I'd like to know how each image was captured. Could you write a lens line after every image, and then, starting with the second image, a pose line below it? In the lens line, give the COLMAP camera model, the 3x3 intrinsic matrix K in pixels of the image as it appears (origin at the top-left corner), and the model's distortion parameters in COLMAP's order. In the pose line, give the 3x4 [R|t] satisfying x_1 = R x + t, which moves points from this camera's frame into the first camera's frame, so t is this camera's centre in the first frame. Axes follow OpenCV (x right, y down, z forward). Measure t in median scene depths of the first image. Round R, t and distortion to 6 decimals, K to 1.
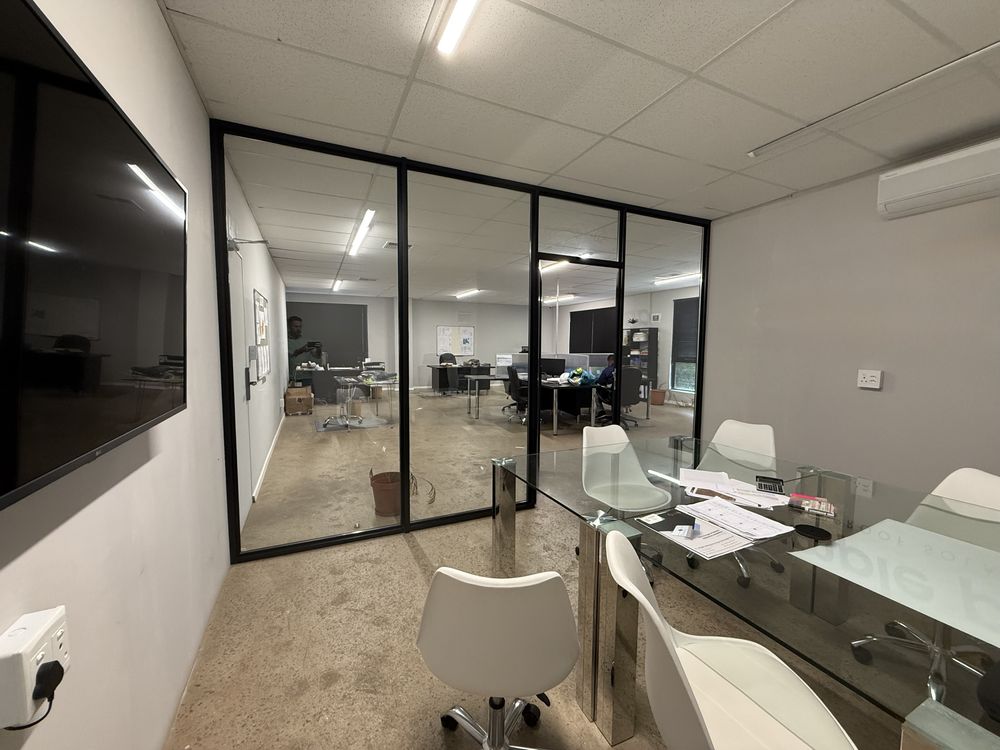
lens RADIAL K [[397.8, 0, 499.3], [0, 397.8, 375.9], [0, 0, 1]] dist [-0.002343, 0.000409]
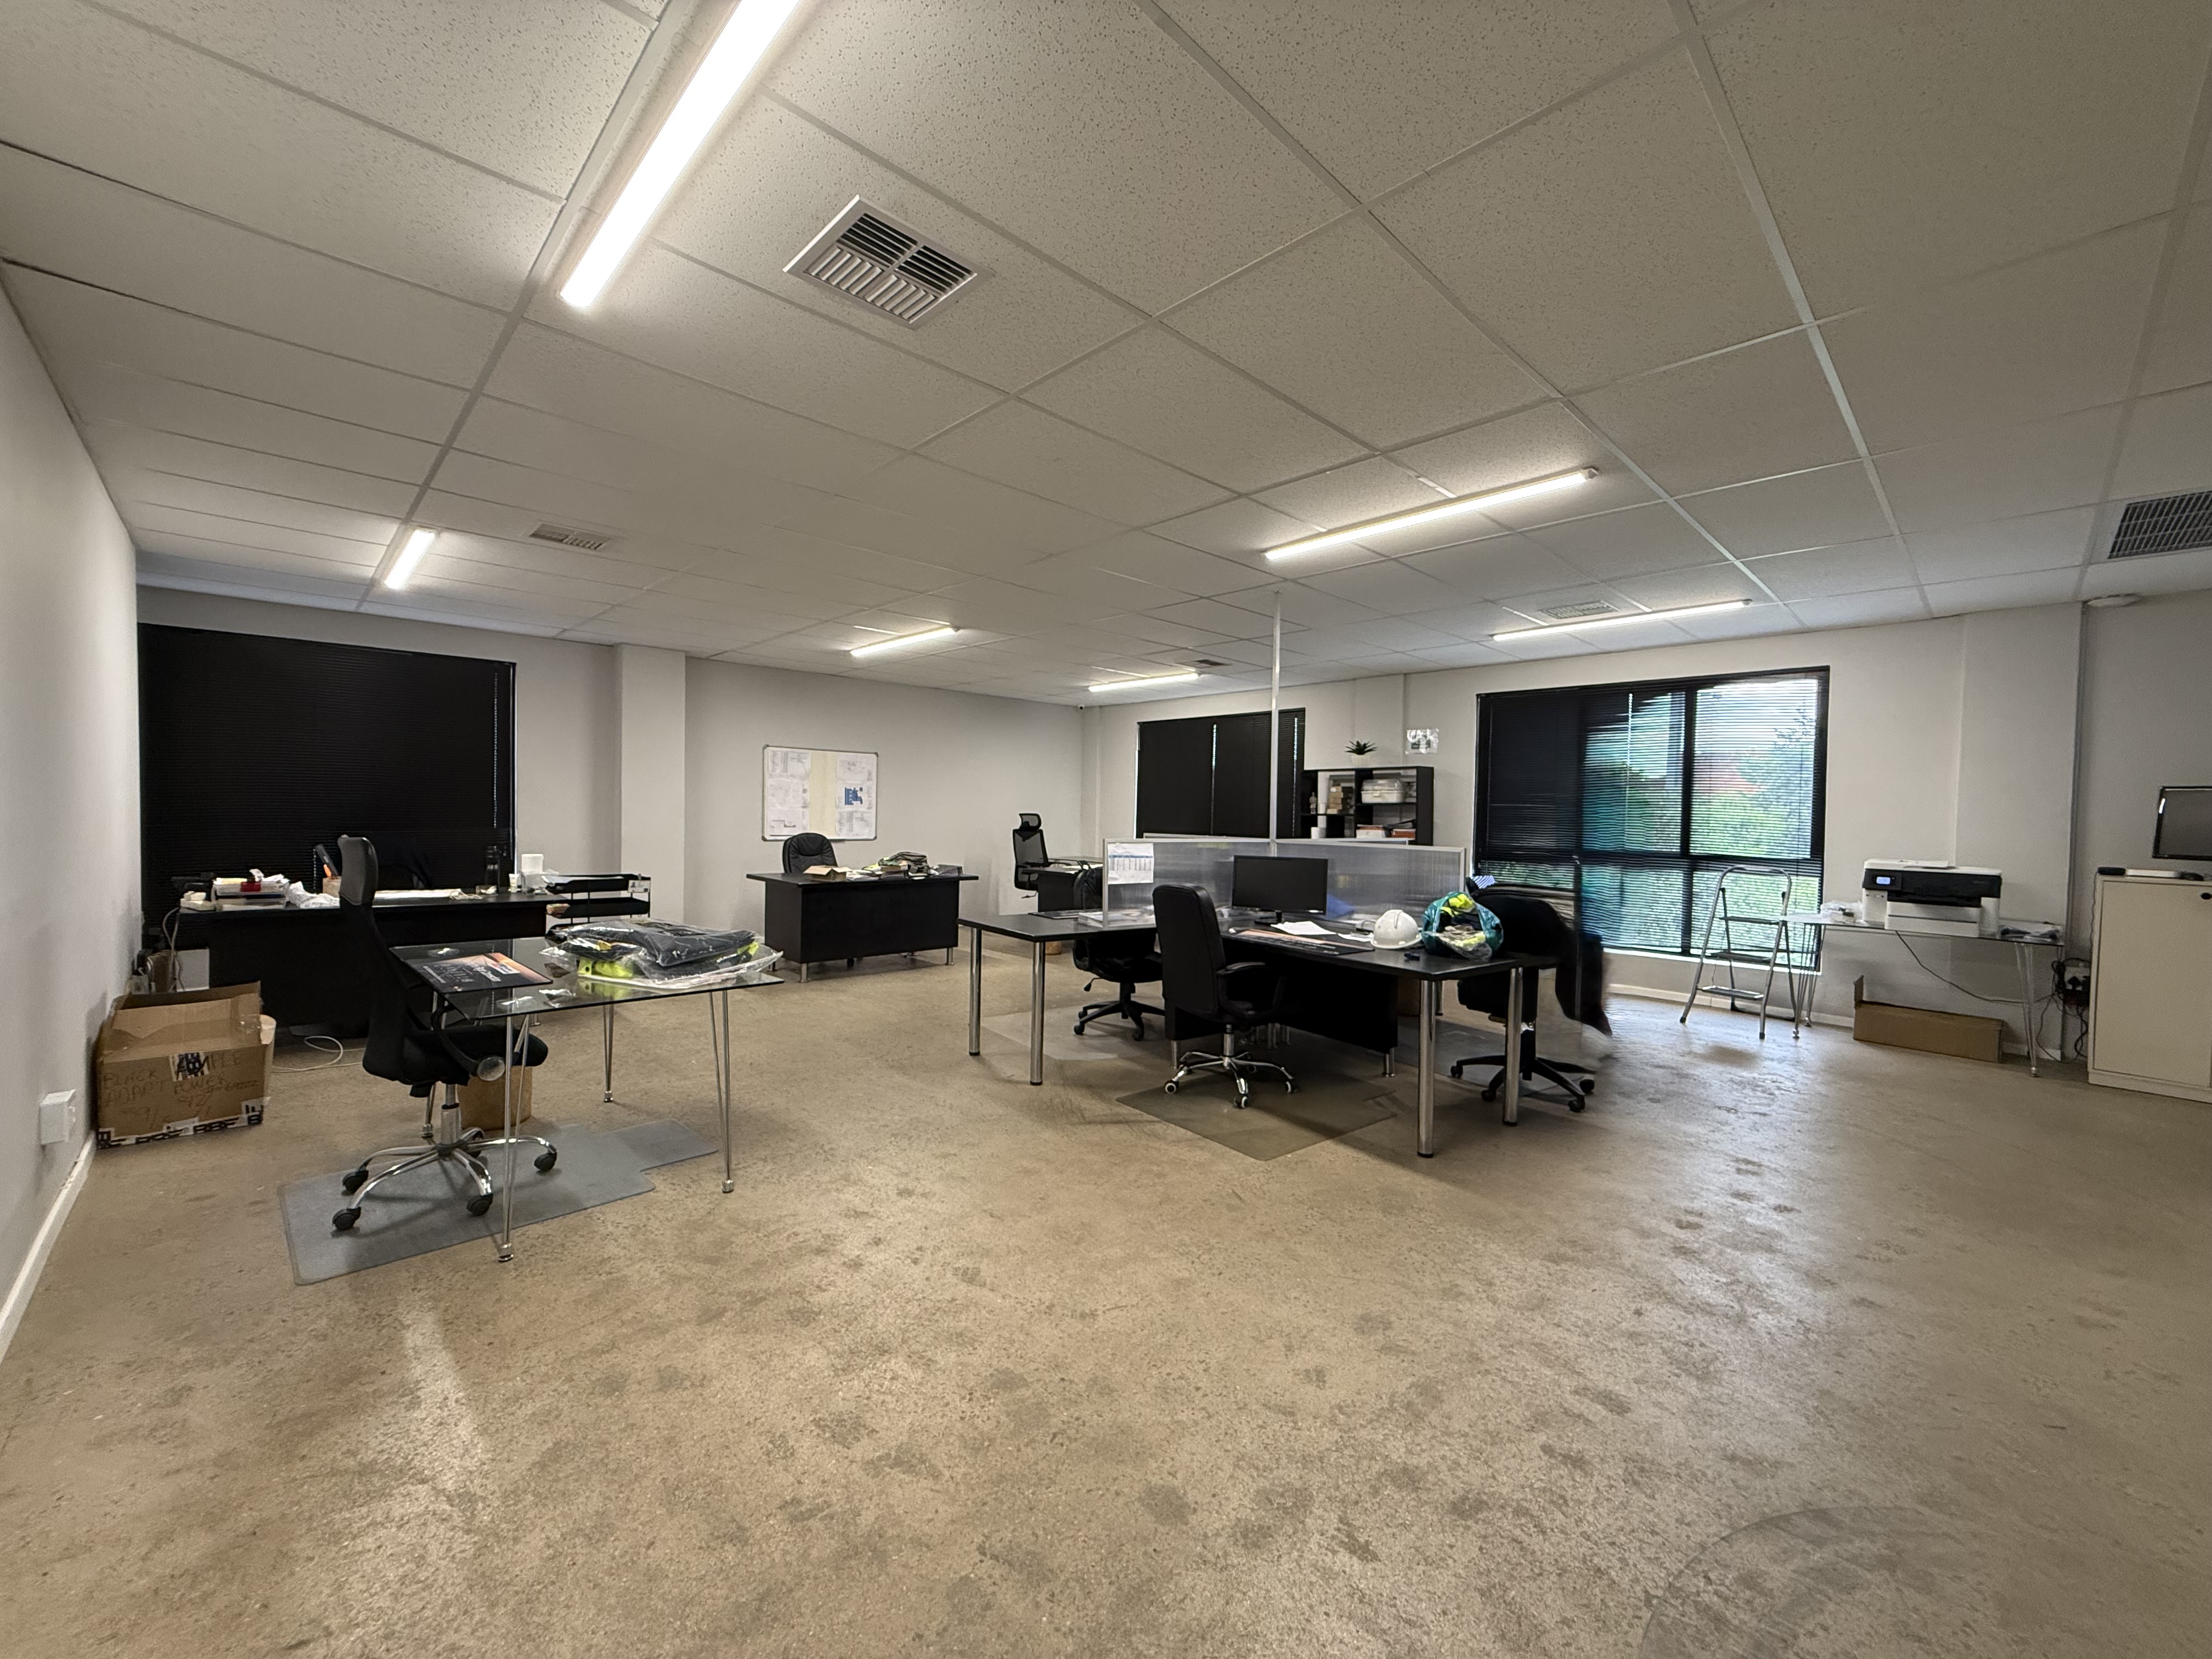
lens RADIAL K [[879.8, 0, 1102.8], [0, 879.8, 830.5], [0, 0, 1]] dist [-0.002343, 0.000409]
pose [[0.947694, 0.003068, 0.319166, -0.172460], [0.014024, 0.998588, -0.051238, -0.026809], [-0.318873, 0.053034, 0.946313, 0.356224]]
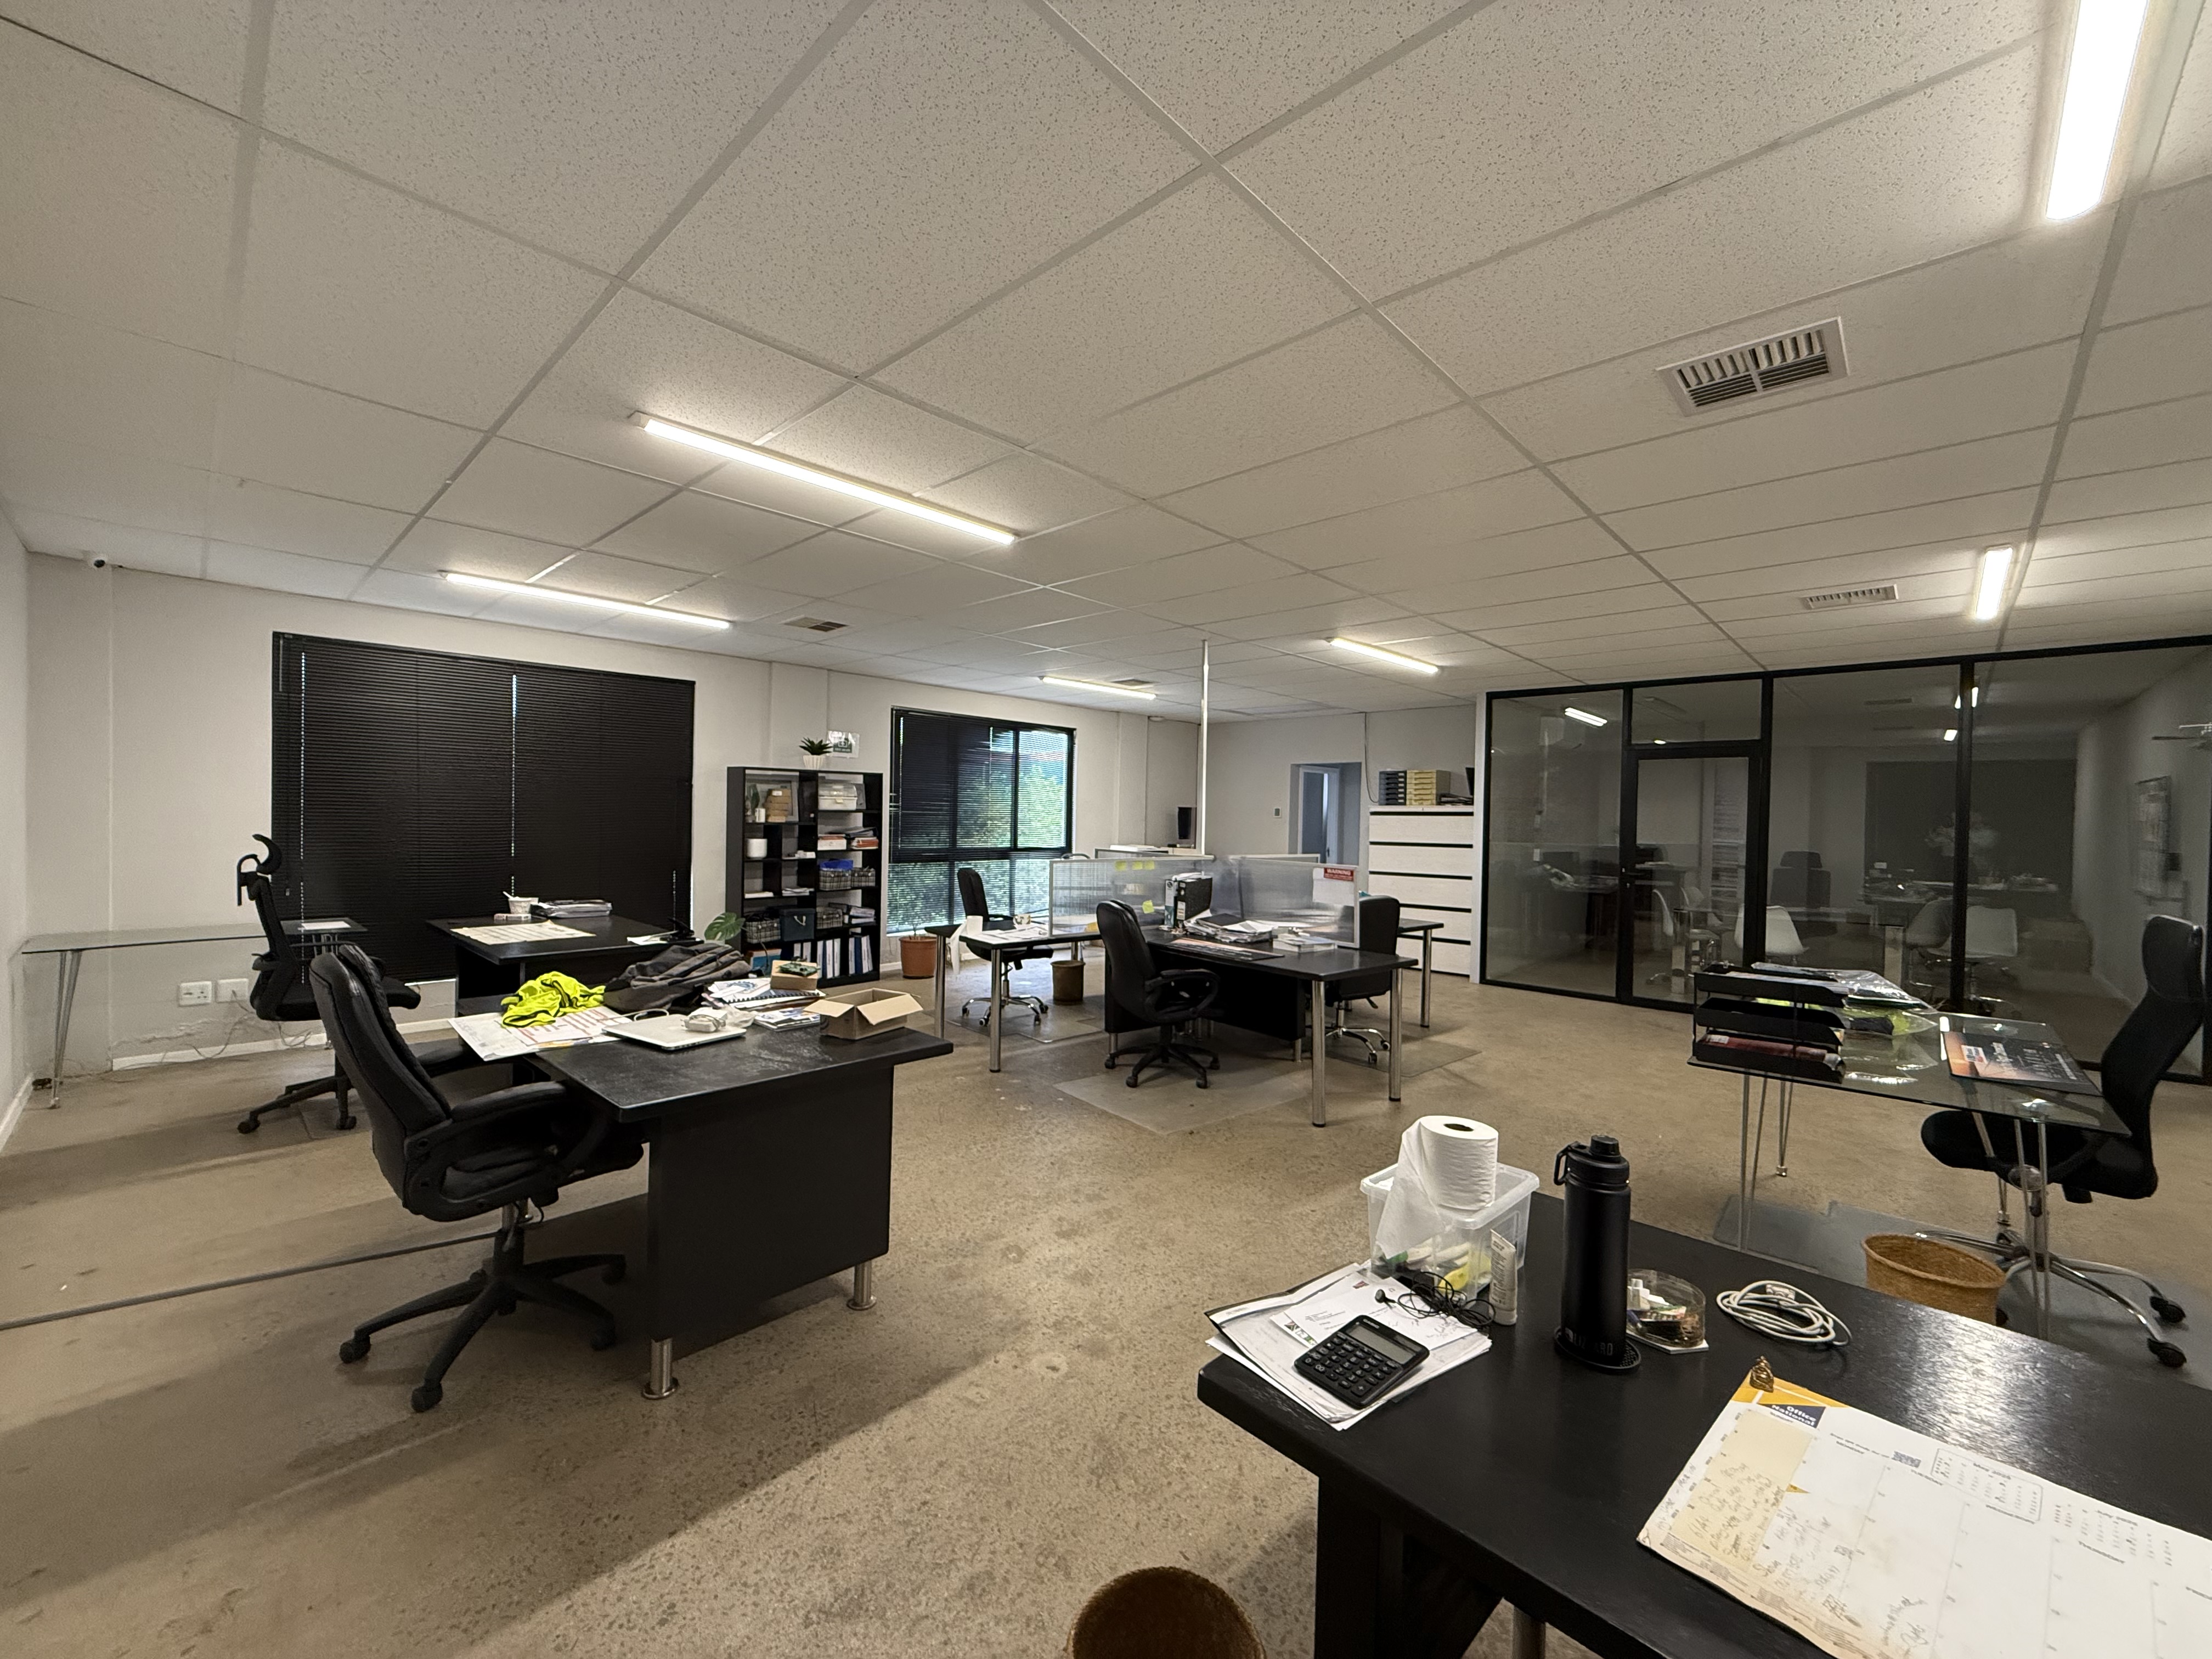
lens RADIAL K [[879.8, 0, 1111.2], [0, 879.8, 832.0], [0, 0, 1]] dist [-0.002343, 0.000409]
pose [[-0.362557, -0.028358, 0.931530, -0.476988], [0.053880, 0.997227, 0.051329, -0.107041], [-0.930403, 0.068801, -0.360024, 1.194376]]
